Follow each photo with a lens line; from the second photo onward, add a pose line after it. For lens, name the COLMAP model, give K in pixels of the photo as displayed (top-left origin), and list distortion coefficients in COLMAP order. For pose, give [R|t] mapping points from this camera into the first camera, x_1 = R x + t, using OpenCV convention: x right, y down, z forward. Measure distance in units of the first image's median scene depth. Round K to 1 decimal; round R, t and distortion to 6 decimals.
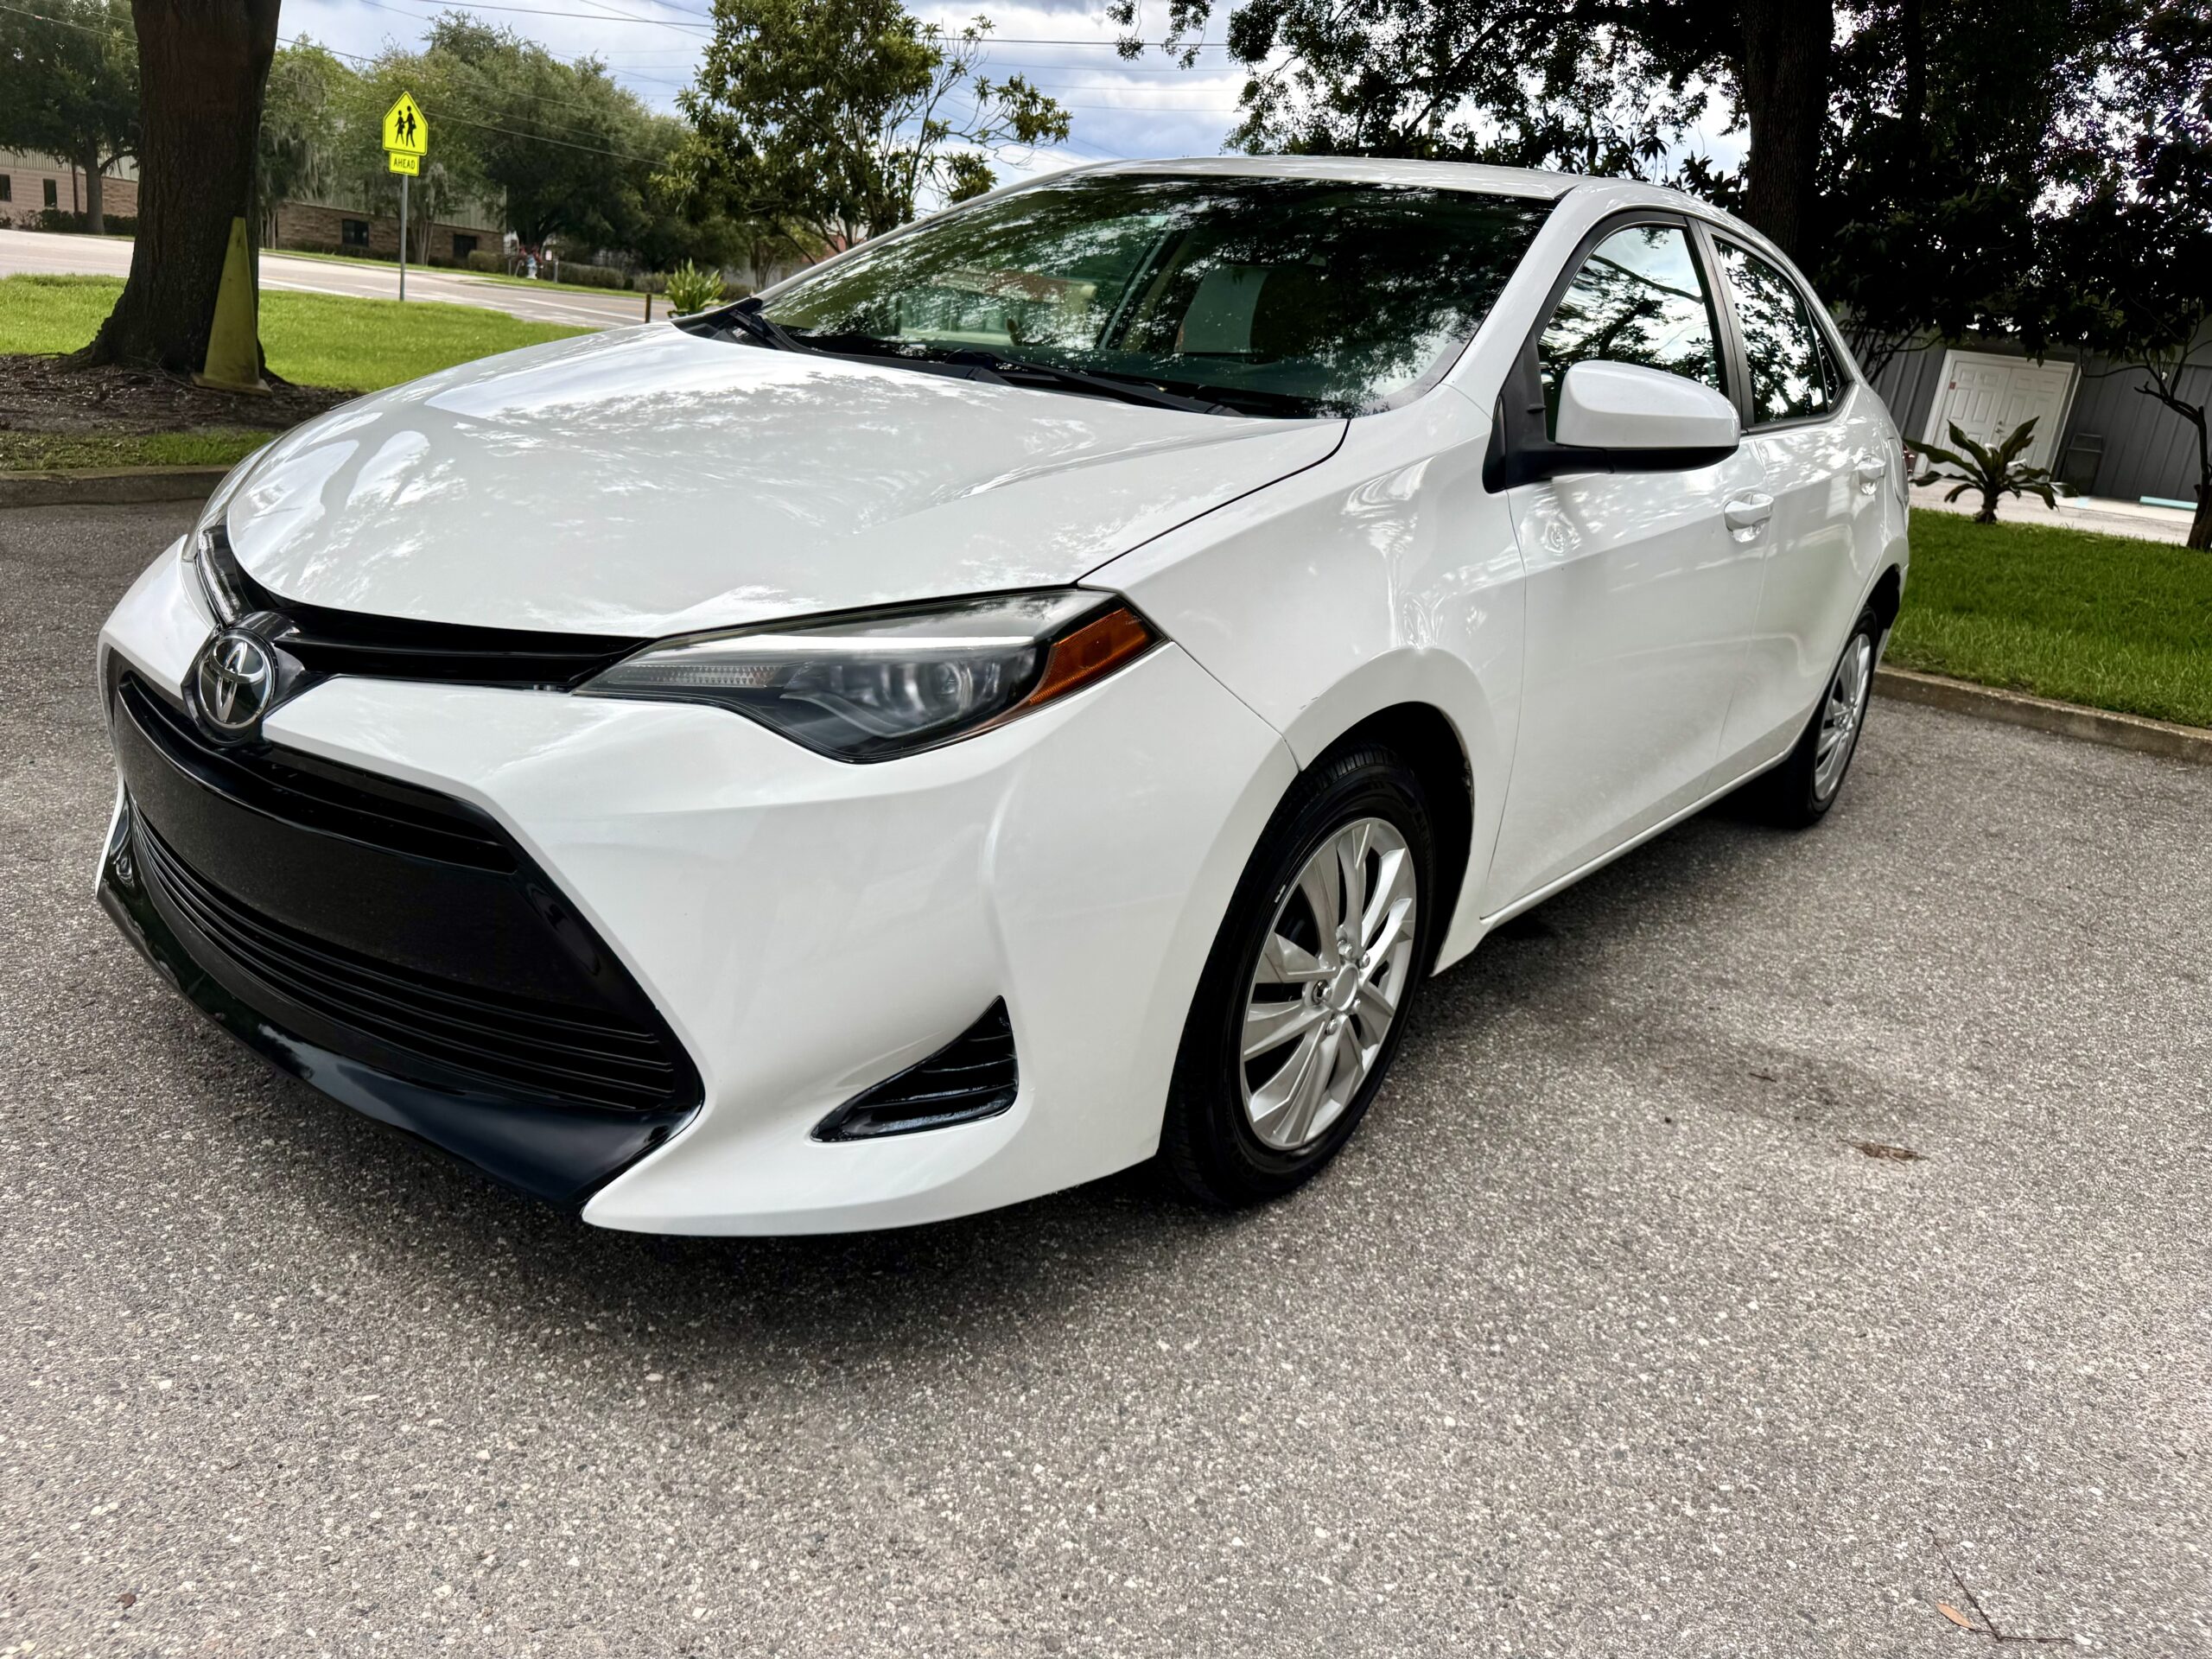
lens RADIAL K [[1558.1, 0, 1118.2], [0, 1558.1, 832.1], [0, 0, 1]] dist [0.008278, -0.023591]
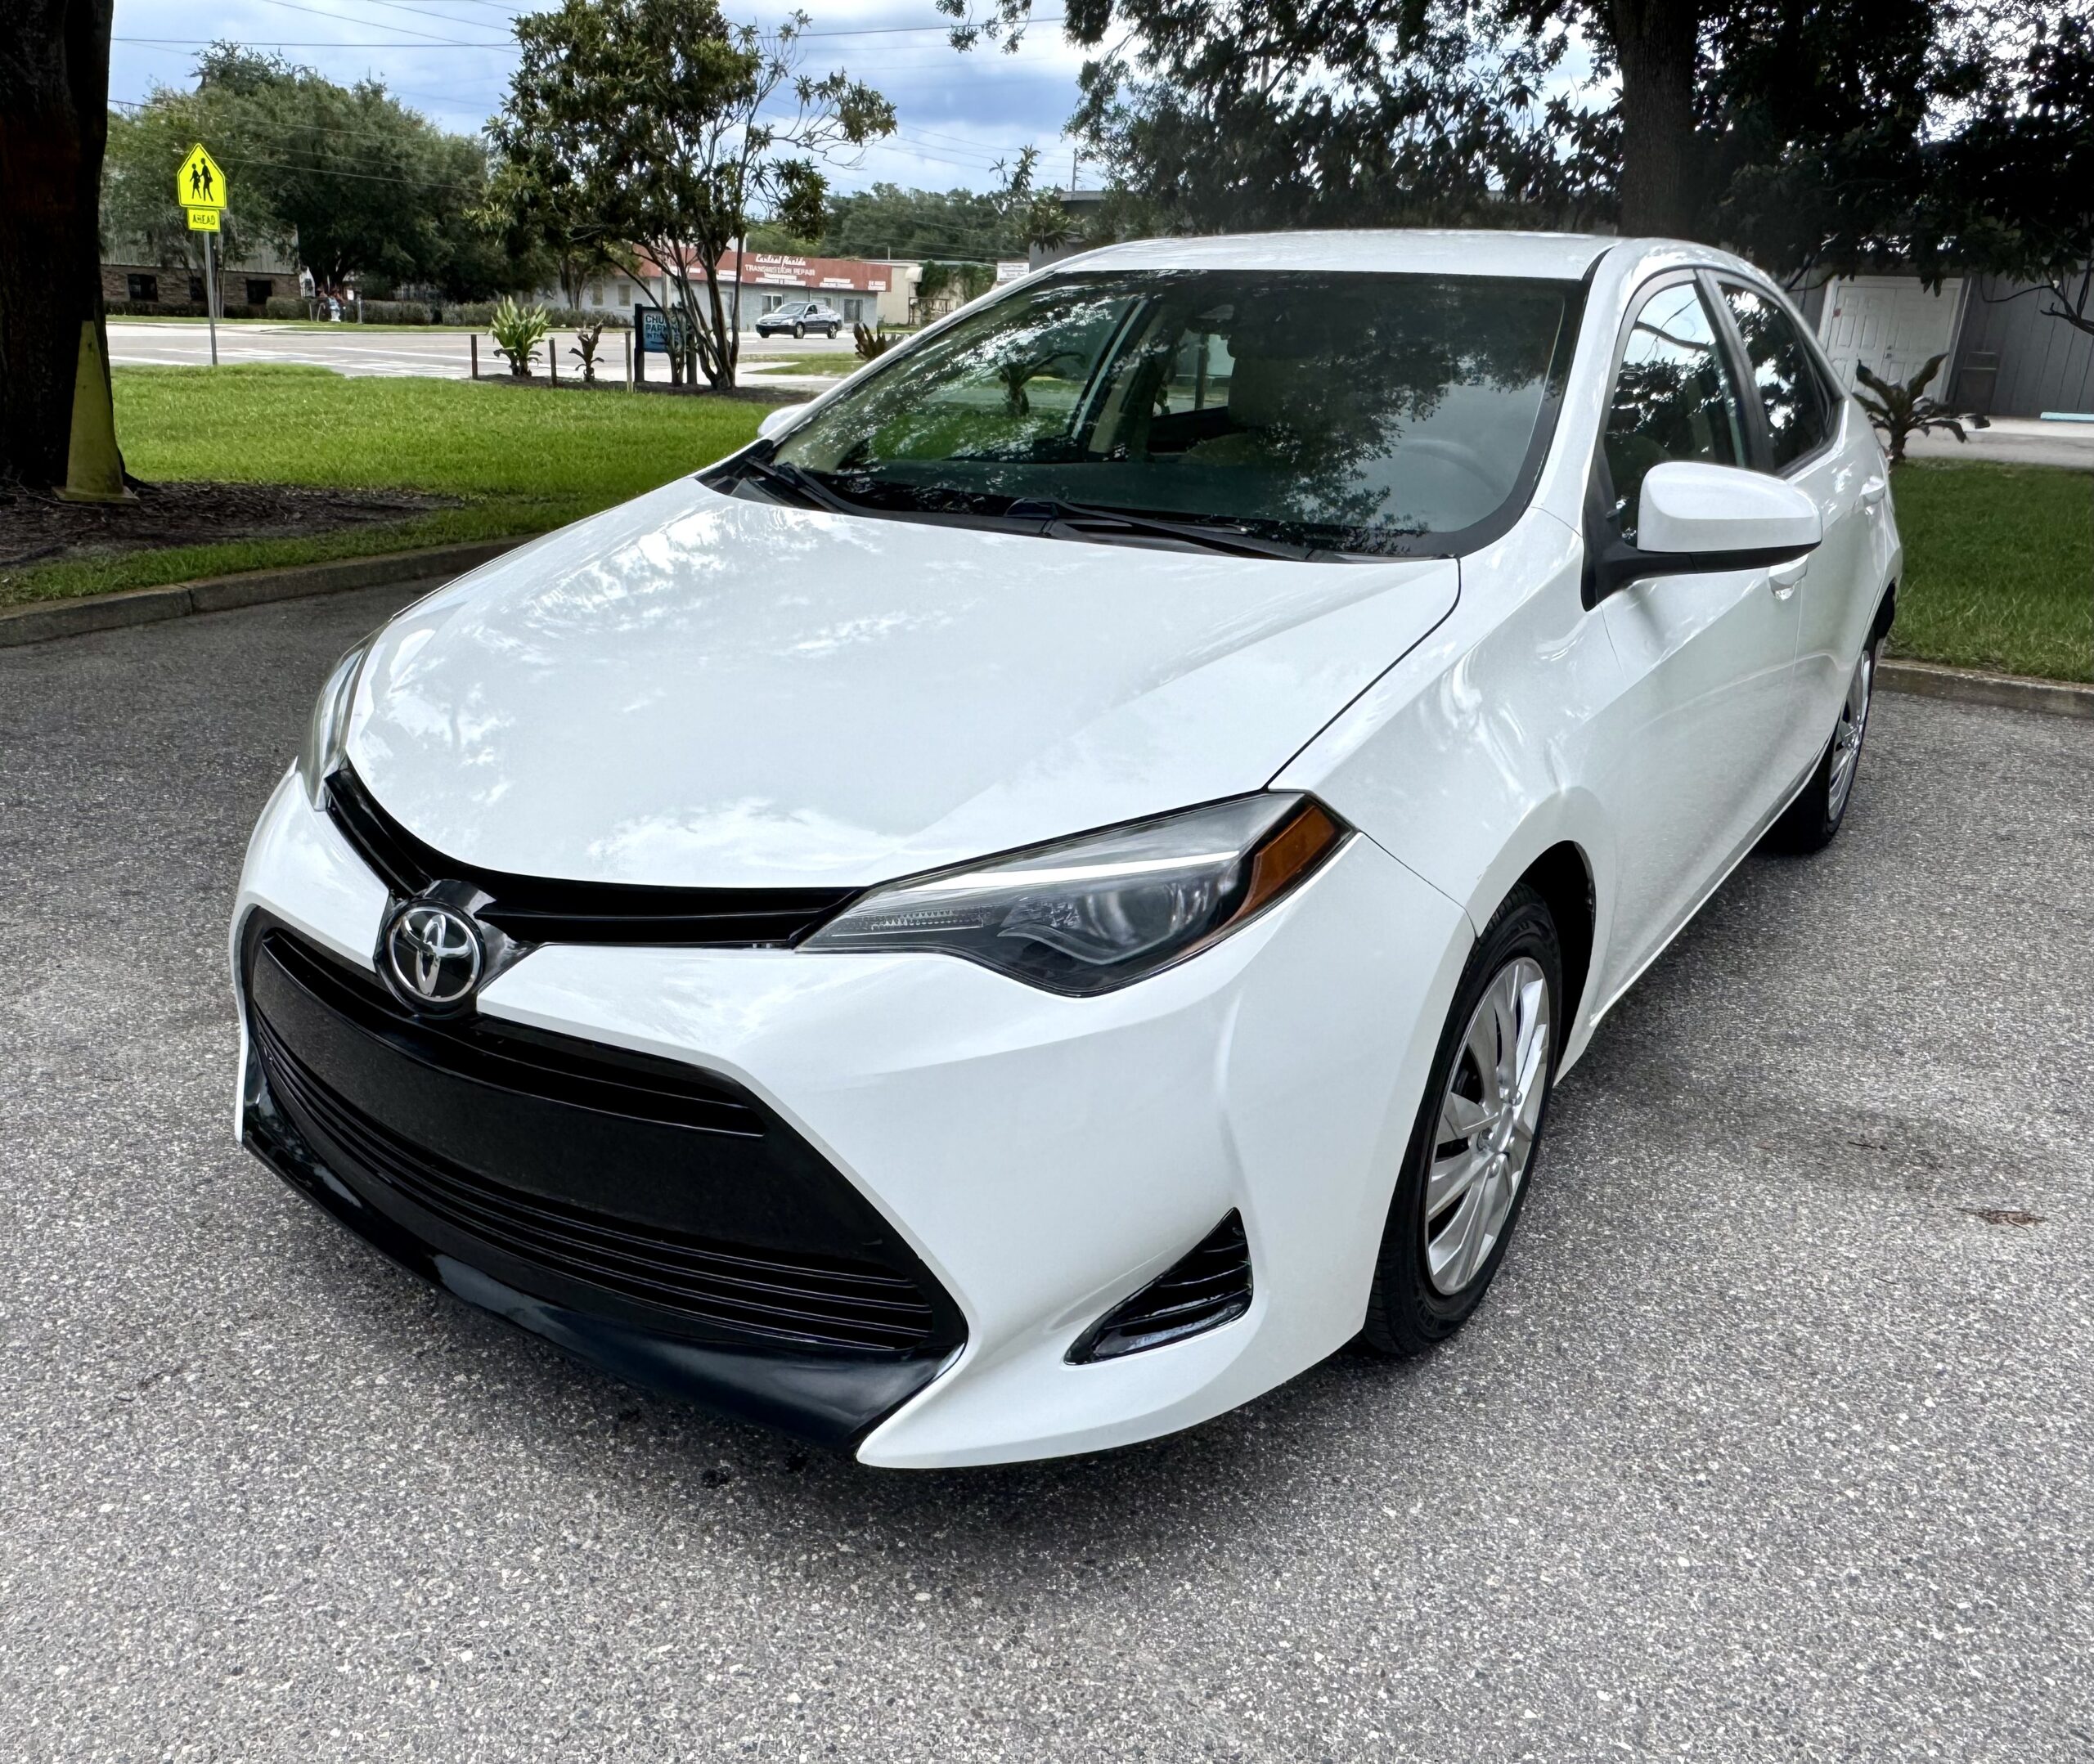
lens RADIAL K [[1627.3, 0, 1003.3], [0, 1627.3, 885.3], [0, 0, 1]] dist [-0.015616, 0.008528]
pose [[0.995998, -0.089153, 0.006304, -0.164150], [0.088936, 0.995618, 0.028904, -0.112589], [-0.008853, -0.028228, 0.999562, -0.044143]]
